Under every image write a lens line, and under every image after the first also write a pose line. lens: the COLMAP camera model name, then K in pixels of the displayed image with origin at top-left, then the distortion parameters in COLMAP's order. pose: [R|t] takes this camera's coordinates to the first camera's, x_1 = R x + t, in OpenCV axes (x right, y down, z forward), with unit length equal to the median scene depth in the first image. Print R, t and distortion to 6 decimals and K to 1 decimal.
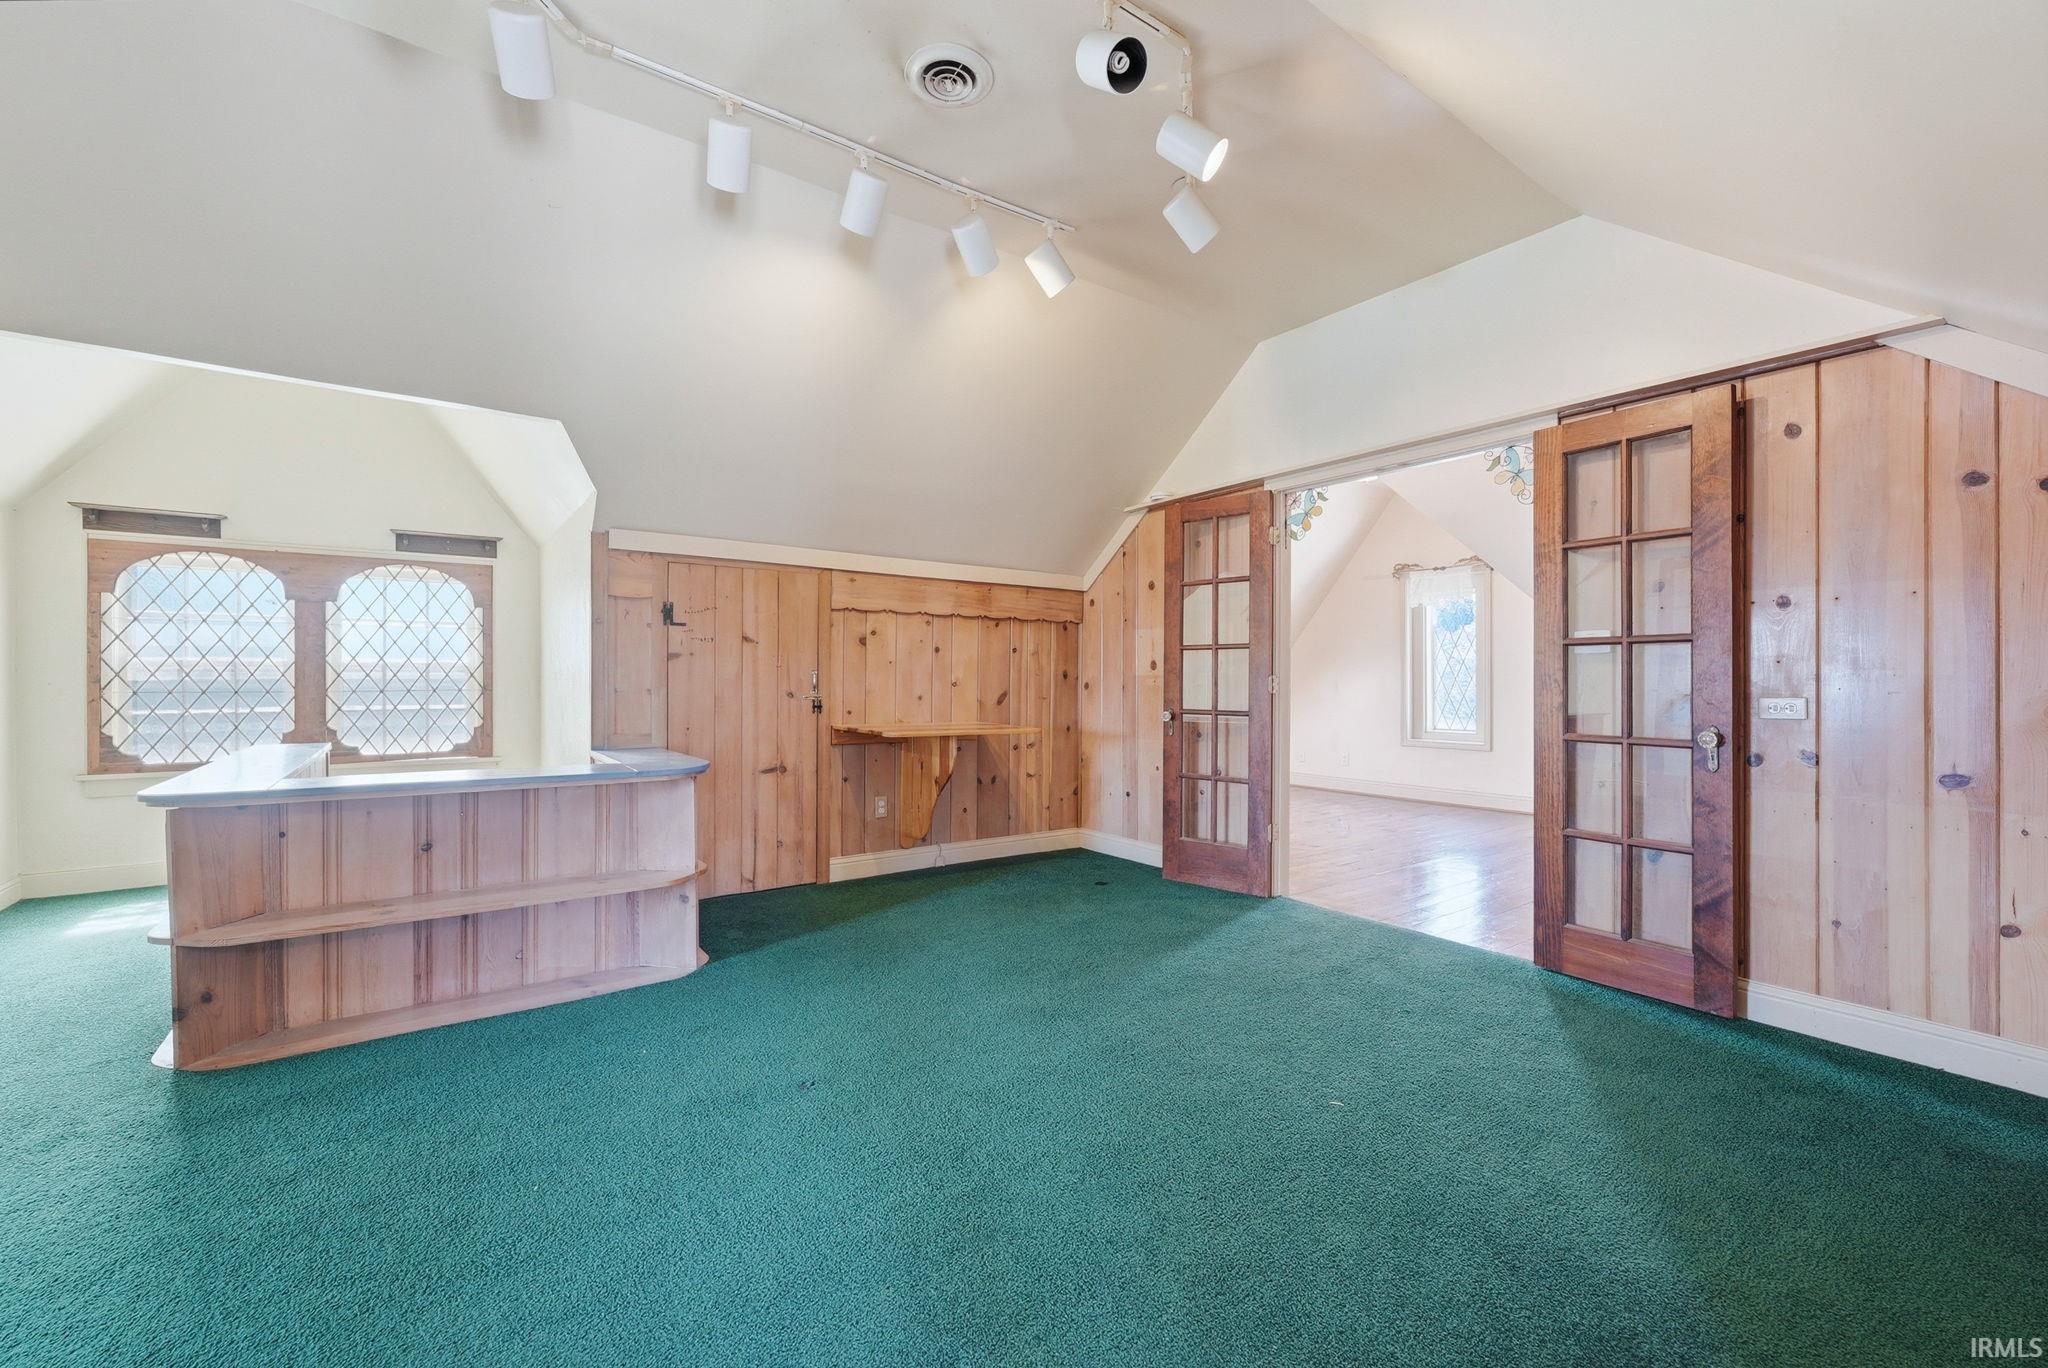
lens RADIAL K [[827.1, 0, 1019.6], [0, 827.1, 688.3], [0, 0, 1]] dist [0.000229, 0.000278]
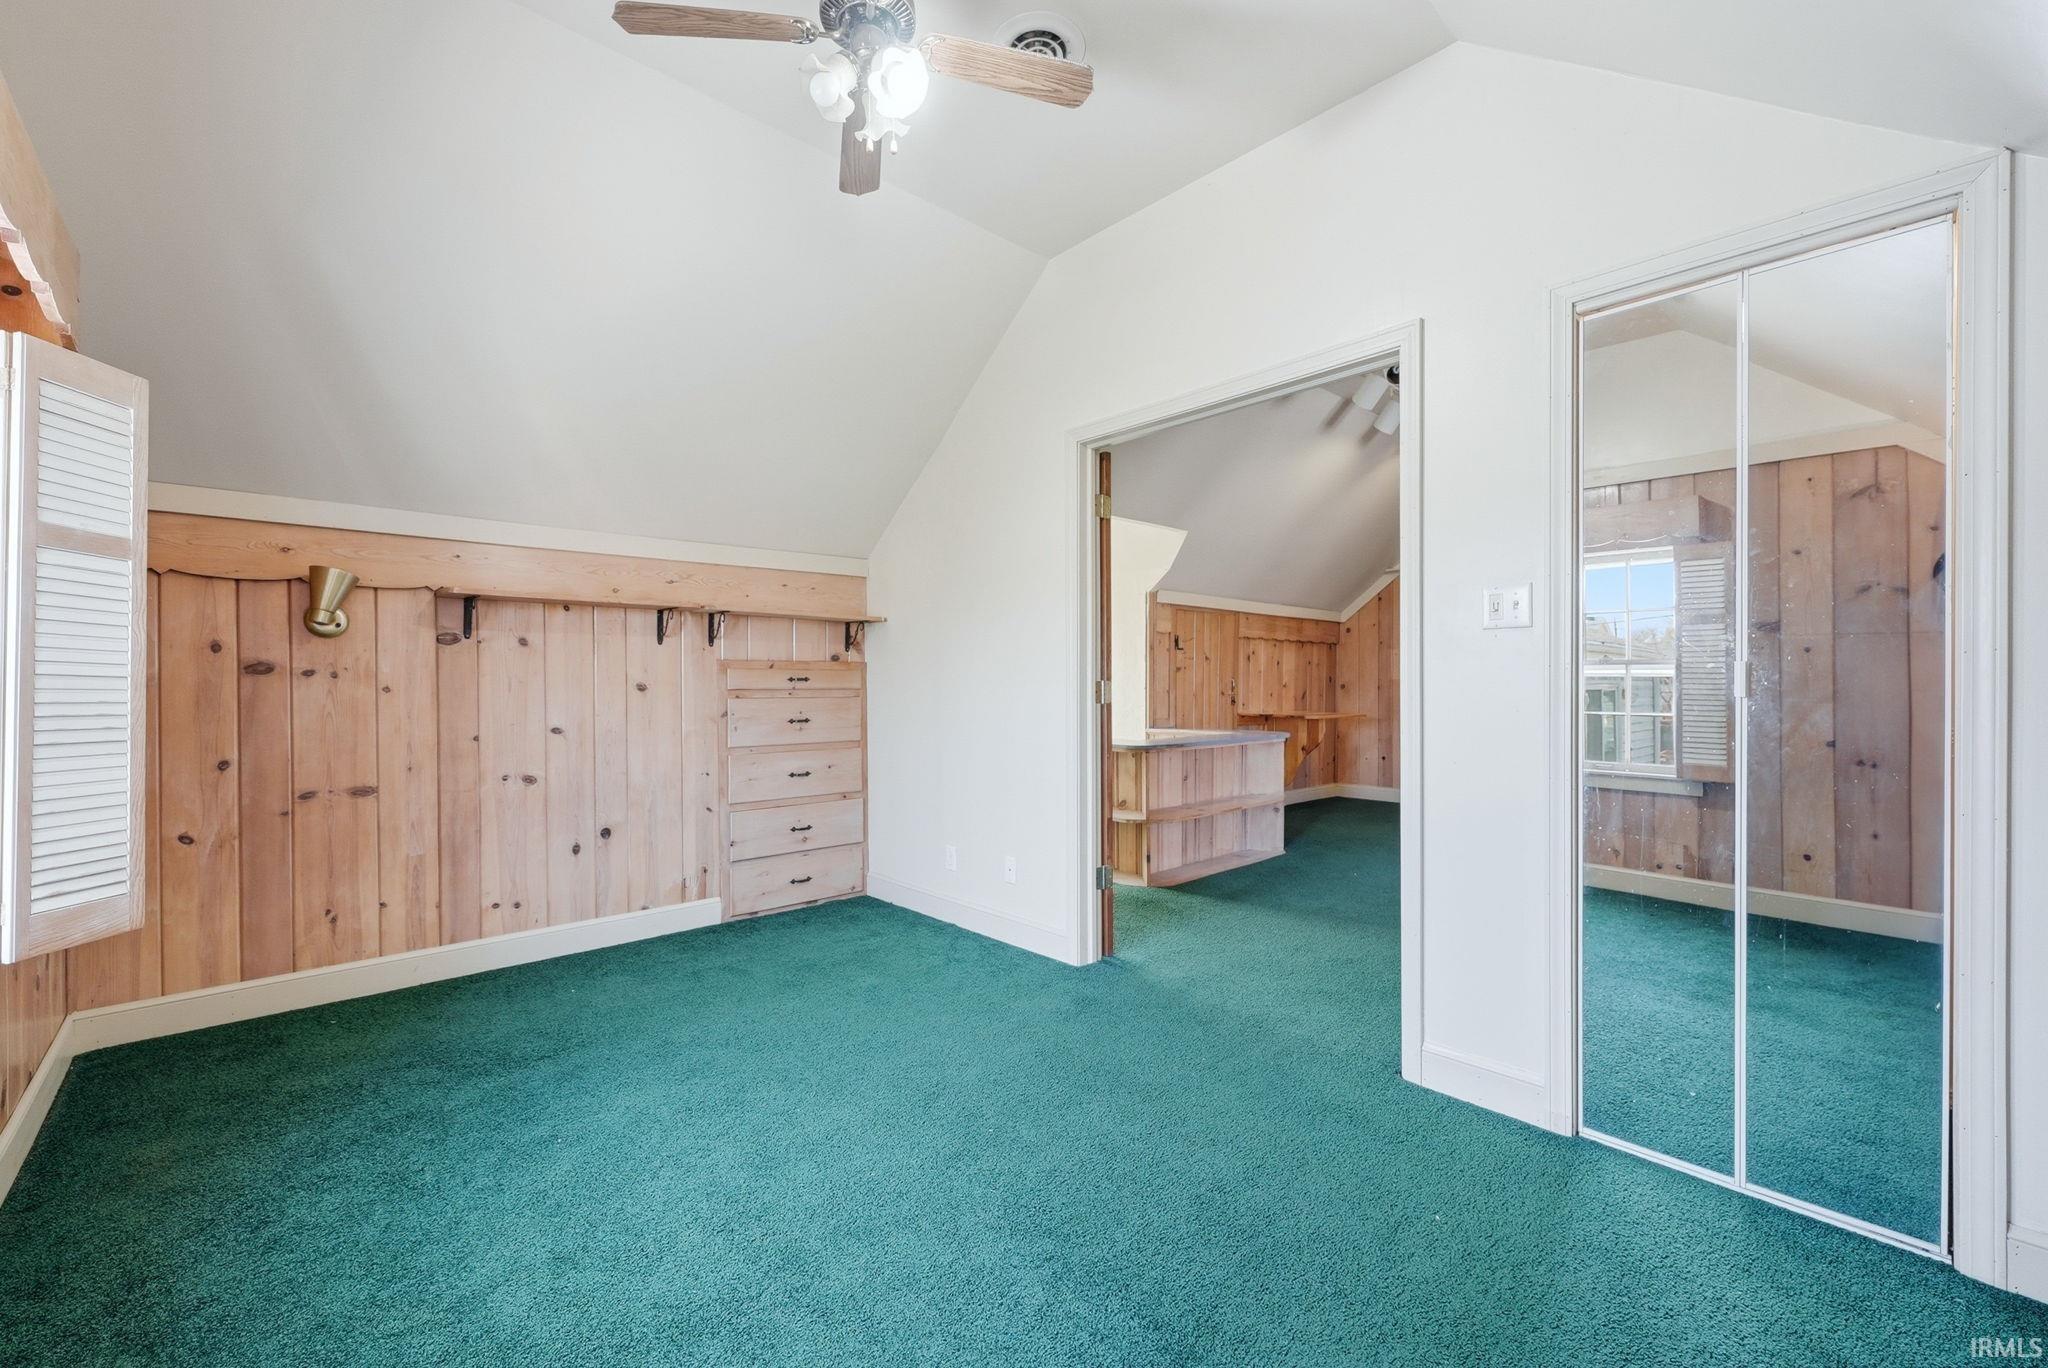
lens RADIAL K [[827.1, 0, 1019.6], [0, 827.1, 688.3], [0, 0, 1]] dist [0.000229, 0.000278]
pose [[0.991586, -0.002998, 0.129415, -0.828037], [0.002426, 0.999987, 0.004579, -0.009740], [-0.129427, -0.004226, 0.991580, -0.469367]]
